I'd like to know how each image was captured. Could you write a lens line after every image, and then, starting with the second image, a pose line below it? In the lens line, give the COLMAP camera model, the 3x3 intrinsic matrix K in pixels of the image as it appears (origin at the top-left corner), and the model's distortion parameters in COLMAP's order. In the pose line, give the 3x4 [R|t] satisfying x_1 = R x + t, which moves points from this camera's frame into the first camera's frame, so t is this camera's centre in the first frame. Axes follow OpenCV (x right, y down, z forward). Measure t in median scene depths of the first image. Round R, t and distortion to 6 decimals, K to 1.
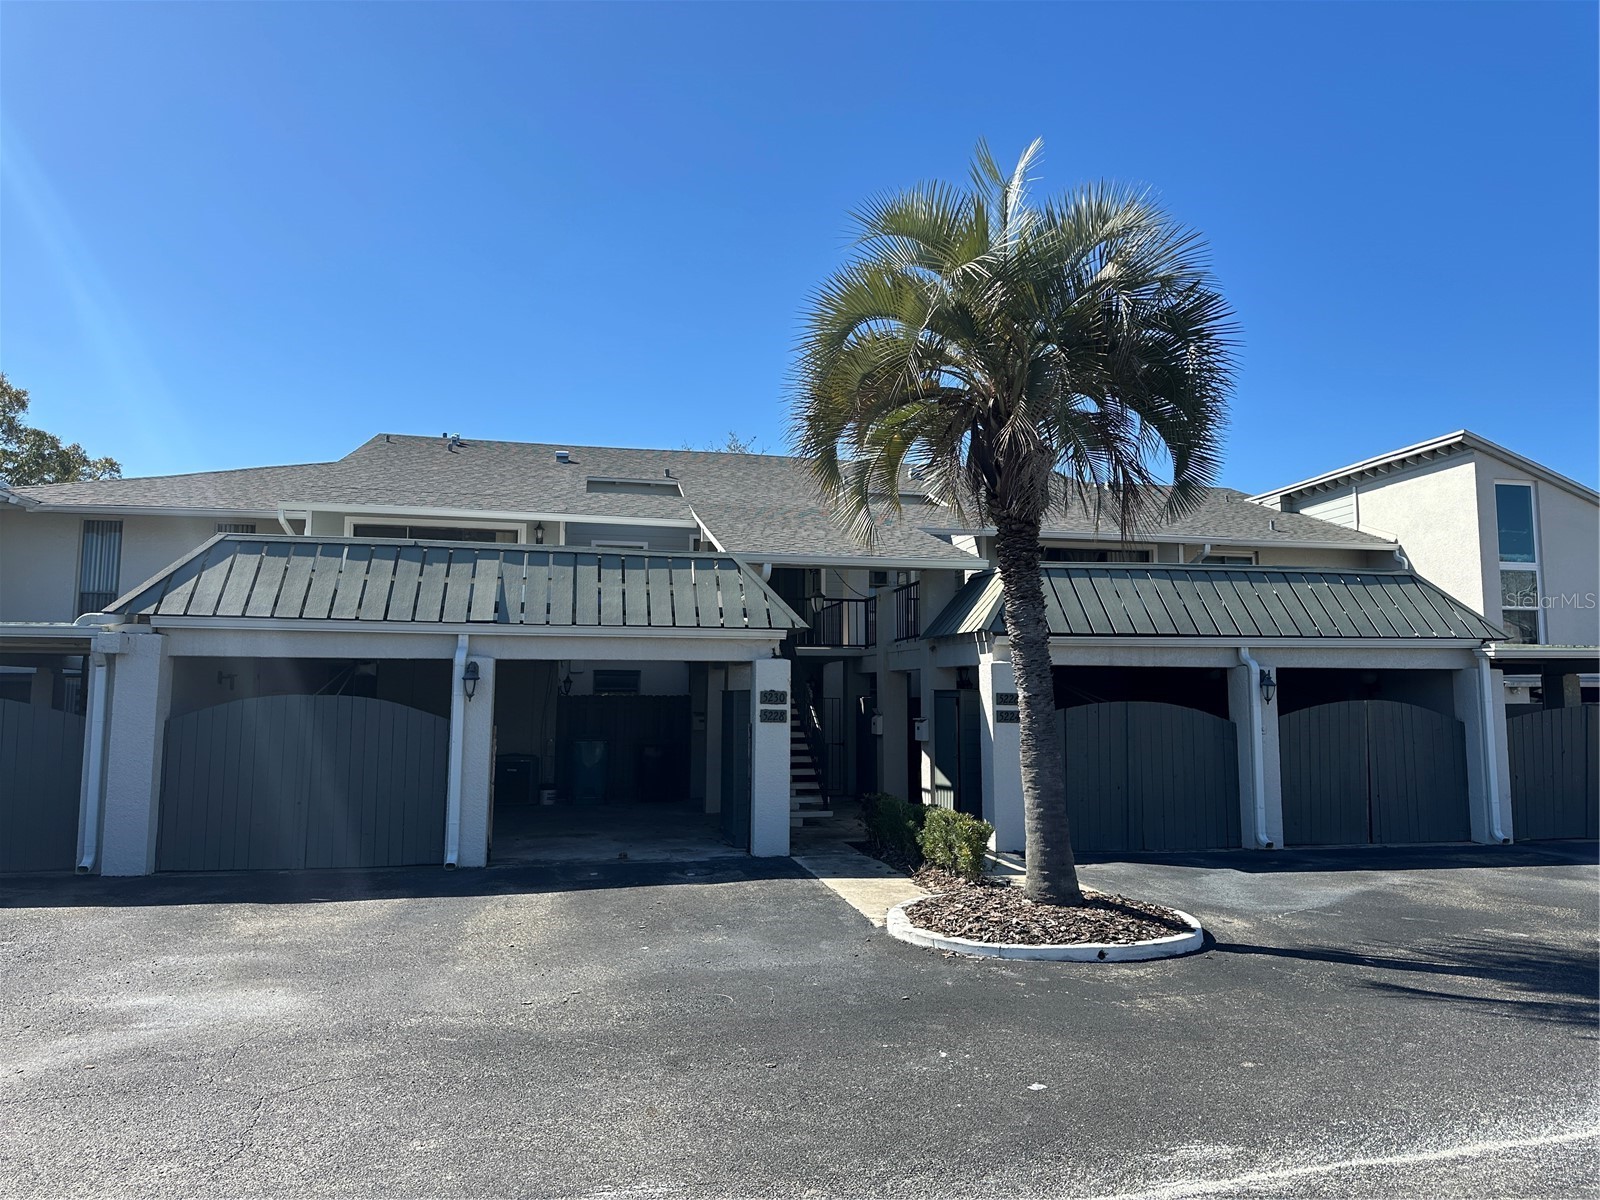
lens RADIAL K [[1113.6, 0, 800.1], [0, 1113.6, 596.0], [0, 0, 1]] dist [0.073711, -0.093167]
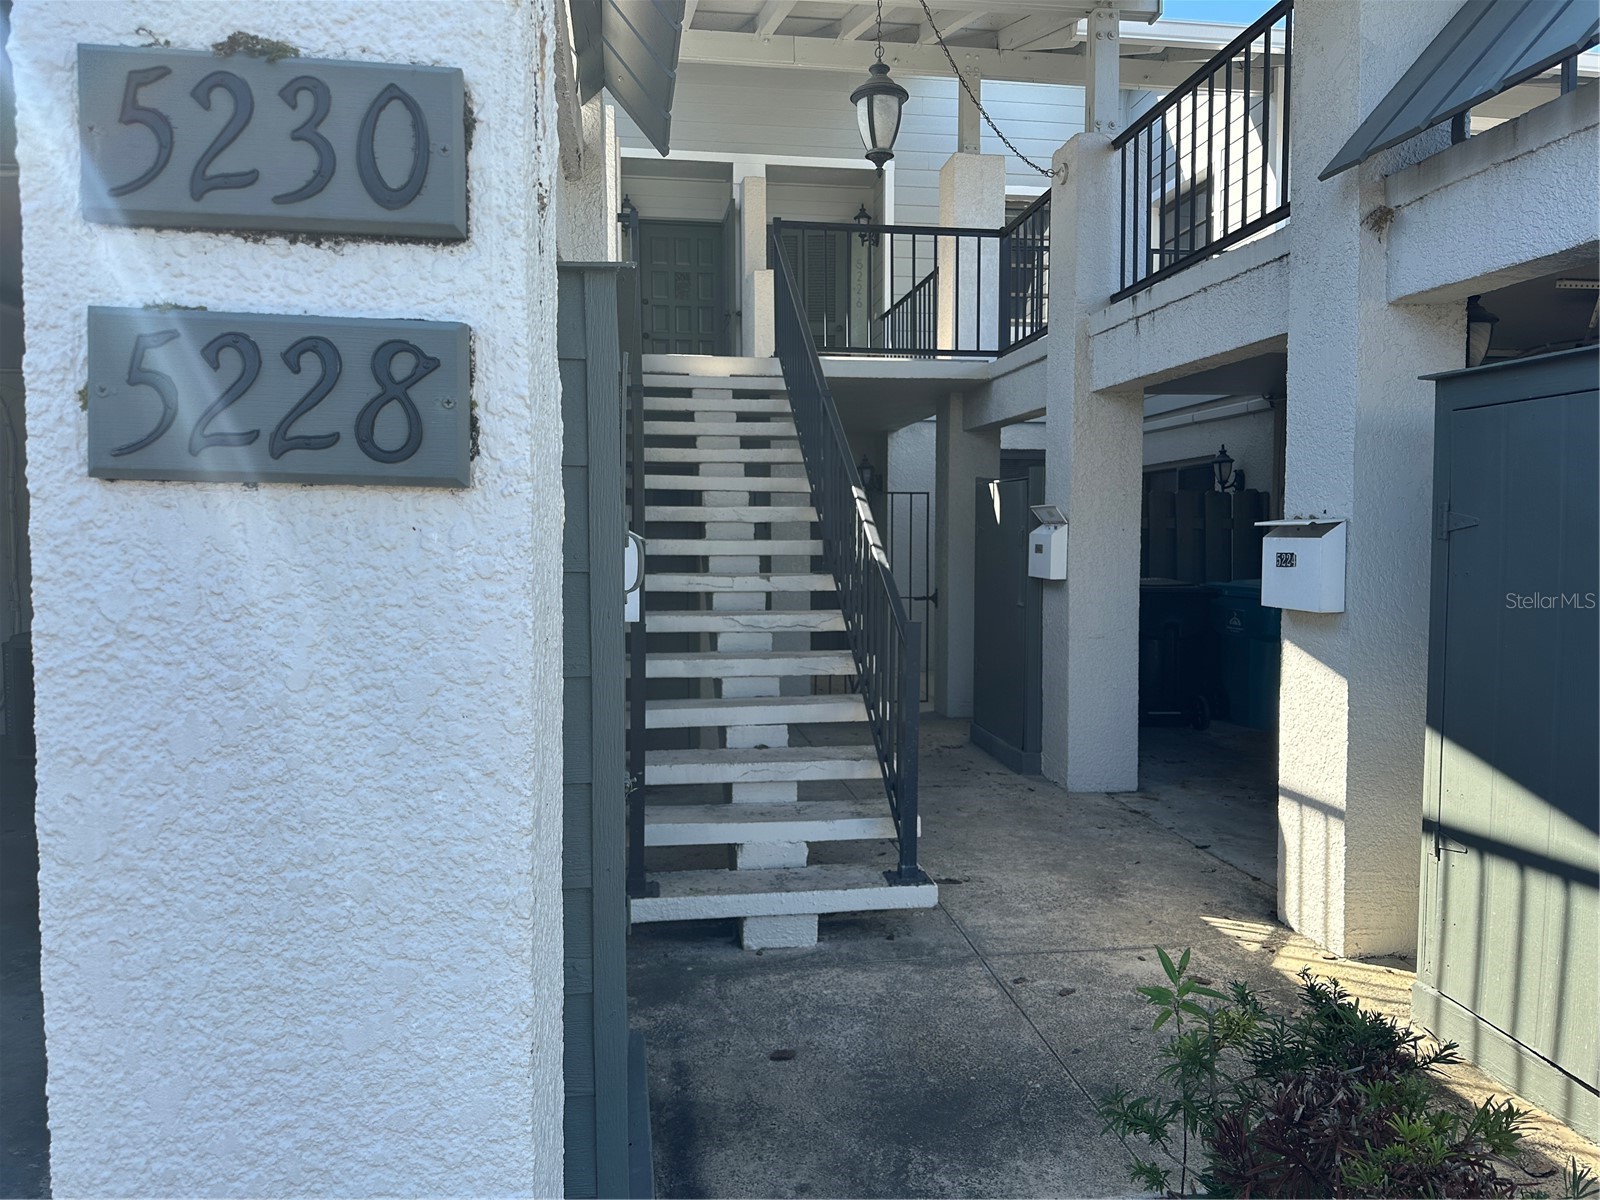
lens RADIAL K [[1113.6, 0, 799.2], [0, 1113.6, 599.9], [0, 0, 1]] dist [0.073711, -0.093167]
pose [[0.998806, 0.000910, -0.048844, 0.009037], [0.006606, 0.988129, 0.153481, 0.075728], [0.048404, -0.153621, 0.986944, 0.642899]]
